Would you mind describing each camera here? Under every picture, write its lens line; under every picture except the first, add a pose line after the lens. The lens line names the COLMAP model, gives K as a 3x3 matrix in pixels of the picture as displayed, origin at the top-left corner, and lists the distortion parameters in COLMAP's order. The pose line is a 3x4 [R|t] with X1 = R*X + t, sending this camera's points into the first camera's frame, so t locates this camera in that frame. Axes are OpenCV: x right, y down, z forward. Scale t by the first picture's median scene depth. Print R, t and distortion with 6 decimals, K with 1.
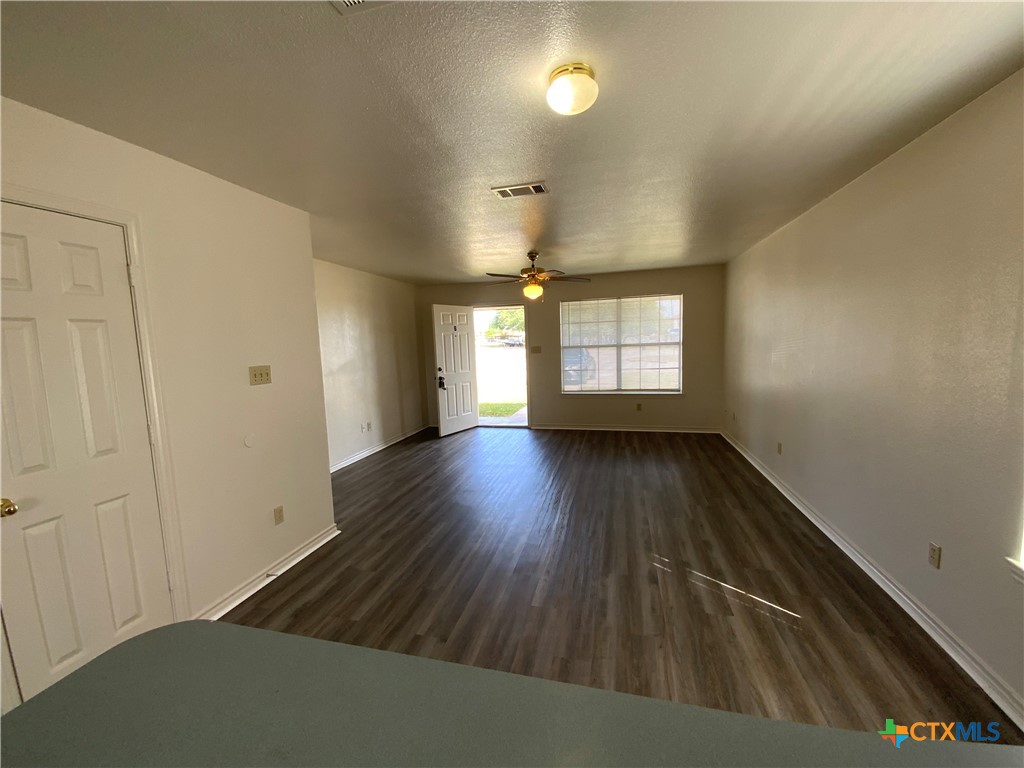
lens RADIAL K [[406.6, 0, 515.8], [0, 406.6, 385.2], [0, 0, 1]] dist [0.001160, -0.012533]
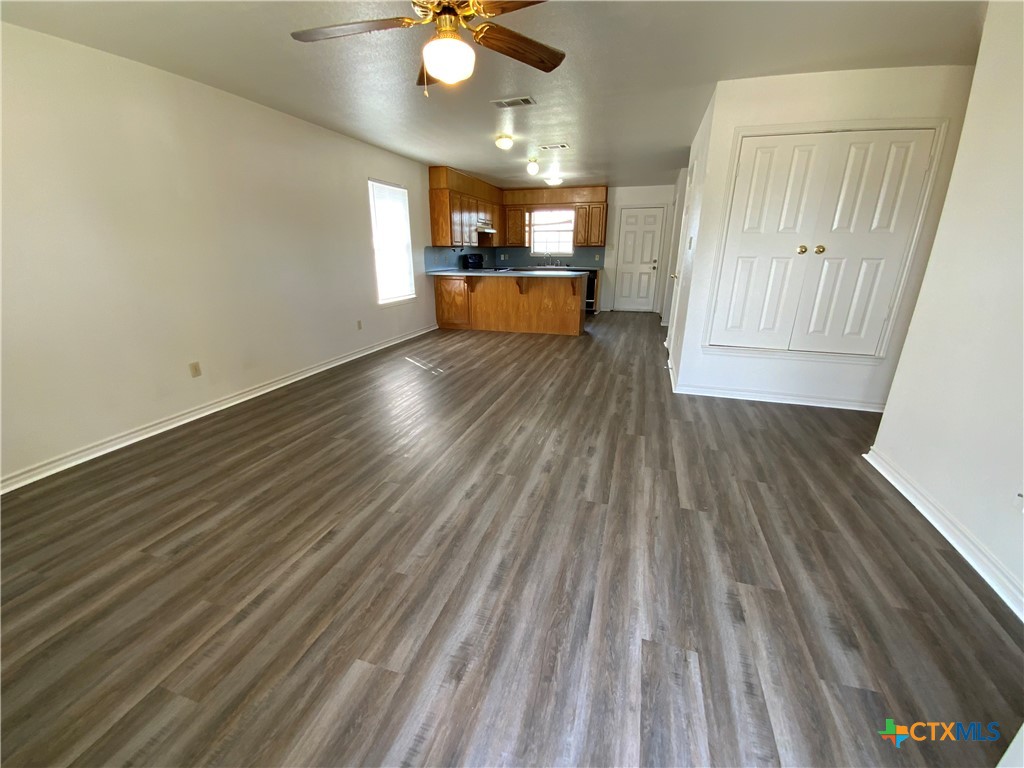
lens RADIAL K [[406.6, 0, 515.8], [0, 406.6, 385.2], [0, 0, 1]] dist [0.001160, -0.012533]
pose [[-0.998127, 0.011840, 0.060017, -0.050138], [0.035959, 0.907254, 0.419043, -0.159457], [-0.049490, 0.420416, -0.905981, 2.026853]]
